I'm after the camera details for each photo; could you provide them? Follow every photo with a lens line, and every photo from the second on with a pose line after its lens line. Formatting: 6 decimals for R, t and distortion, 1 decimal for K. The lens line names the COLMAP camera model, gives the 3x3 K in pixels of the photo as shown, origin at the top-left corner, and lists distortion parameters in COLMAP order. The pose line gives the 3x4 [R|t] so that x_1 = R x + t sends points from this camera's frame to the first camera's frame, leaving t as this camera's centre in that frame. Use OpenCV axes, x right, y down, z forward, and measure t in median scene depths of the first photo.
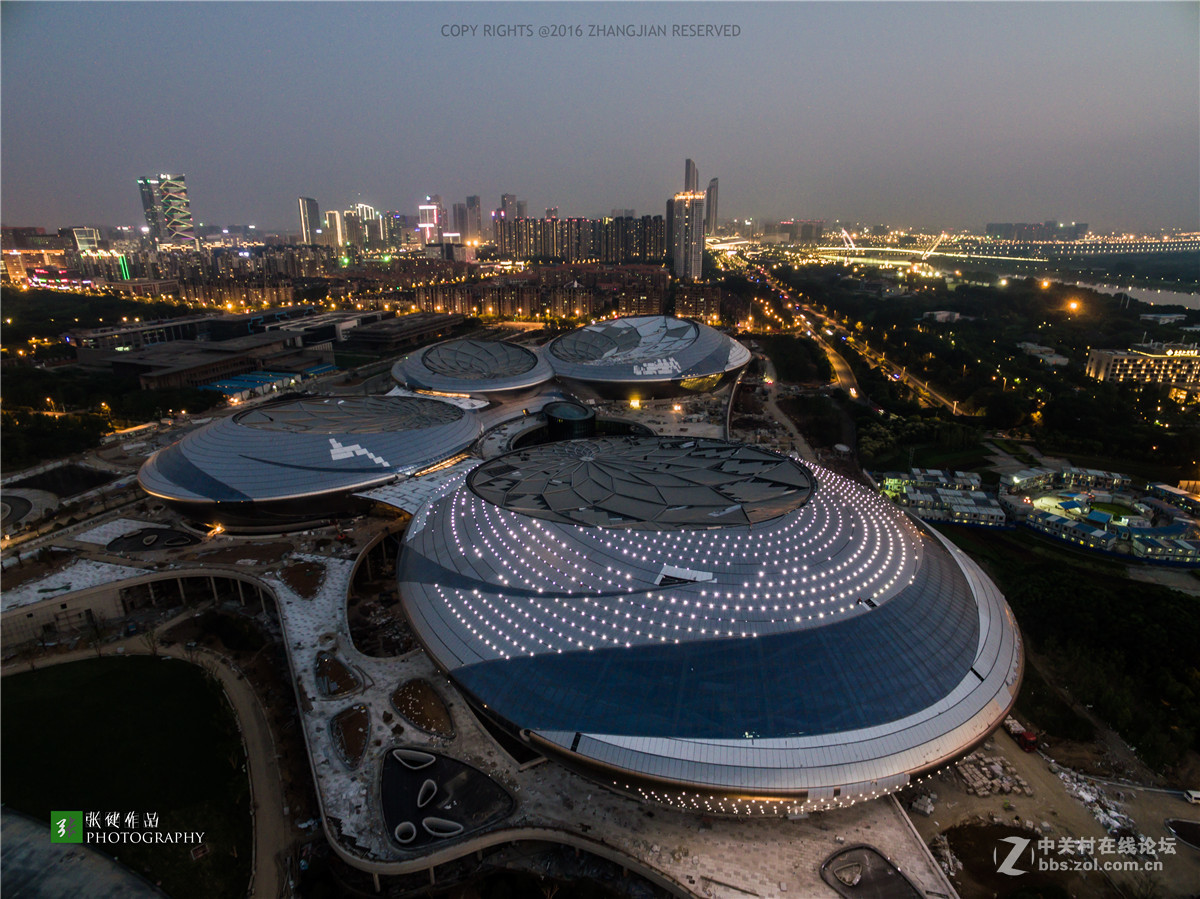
lens RADIAL K [[689.9, 0, 602.3], [0, 689.9, 451.6], [0, 0, 1]] dist [-0.117696, 0.085109]
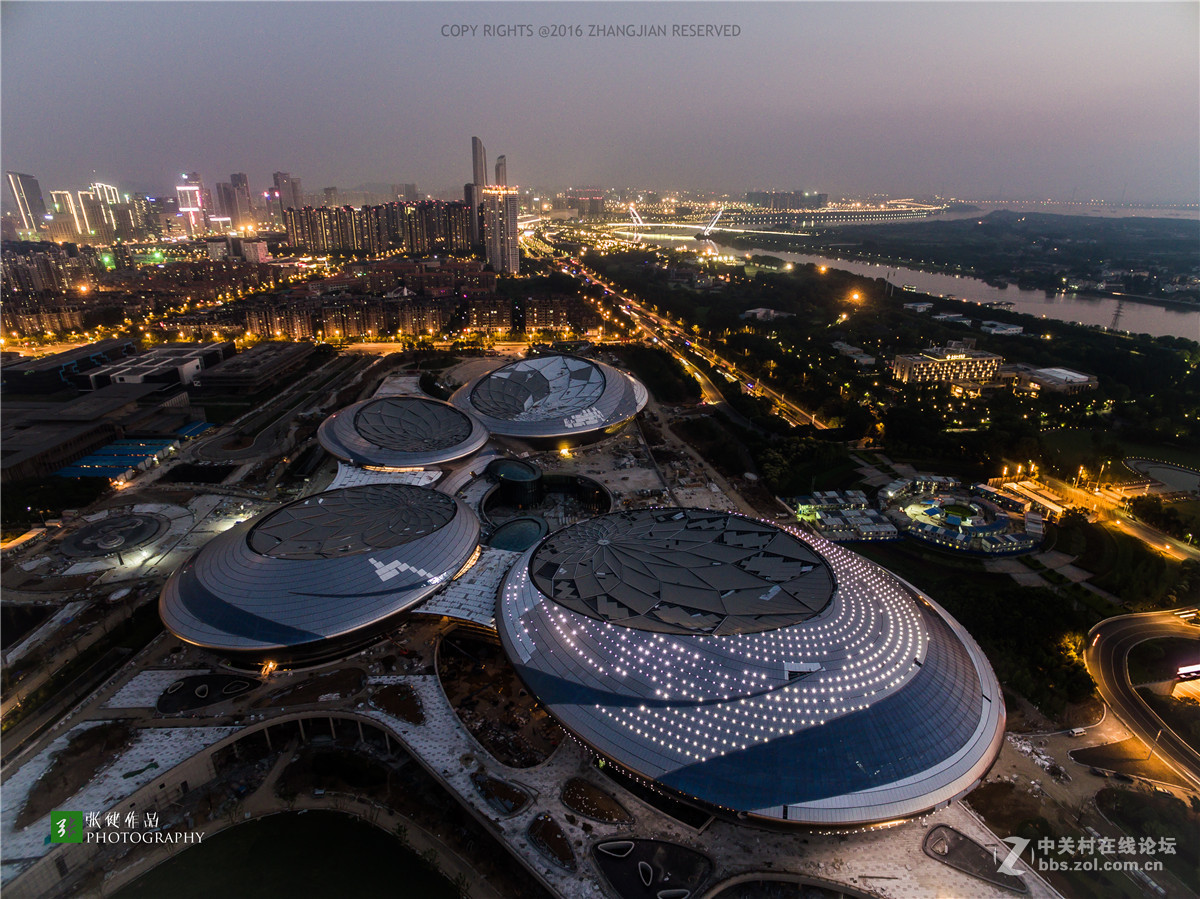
lens RADIAL K [[689.9, 0, 602.3], [0, 689.9, 451.6], [0, 0, 1]] dist [-0.117696, 0.085109]
pose [[0.950501, -0.109011, 0.290970, -0.223140], [0.094817, 0.993532, 0.062488, -0.137993], [-0.295900, -0.031806, 0.954689, -0.064099]]
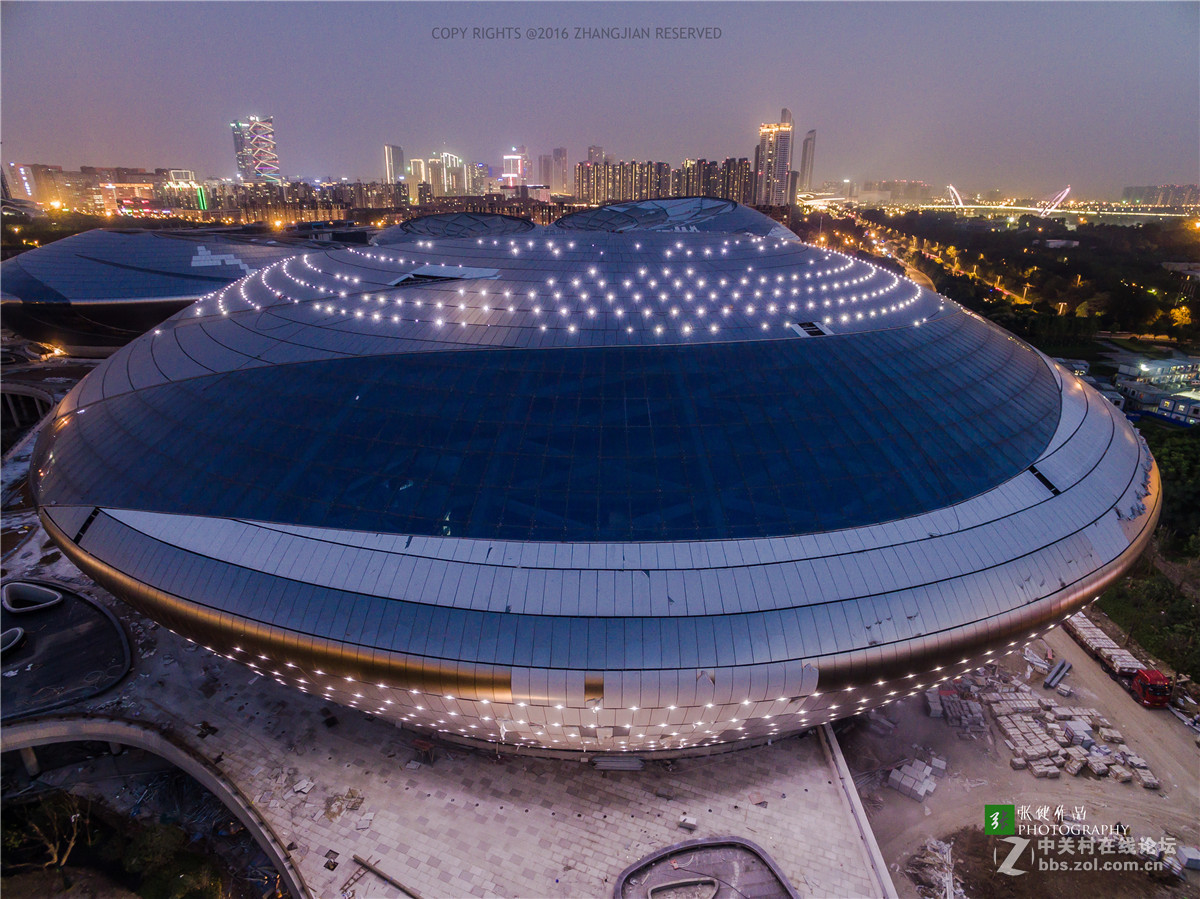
lens RADIAL K [[689.9, 0, 602.3], [0, 689.9, 451.6], [0, 0, 1]] dist [-0.117696, 0.085109]
pose [[0.991018, 0.057006, -0.120968, 0.110556], [-0.051778, 0.997602, 0.045932, 0.103030], [0.123296, -0.039256, 0.991593, 0.180472]]
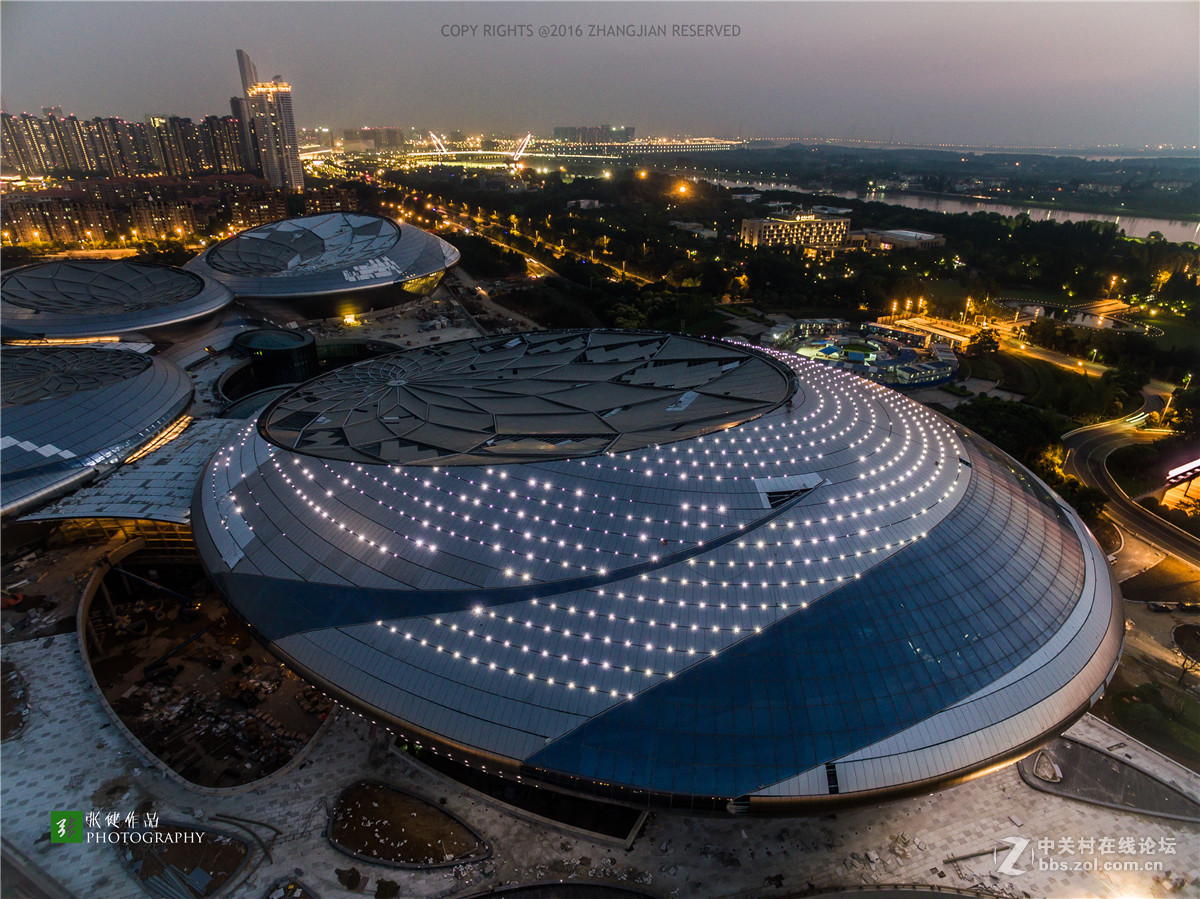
lens RADIAL K [[689.9, 0, 602.3], [0, 689.9, 451.6], [0, 0, 1]] dist [-0.117696, 0.085109]
pose [[0.837091, -0.225602, 0.498381, -0.138049], [0.165938, 0.972798, 0.161643, 0.000480], [-0.521291, -0.052609, 0.851756, 0.182729]]
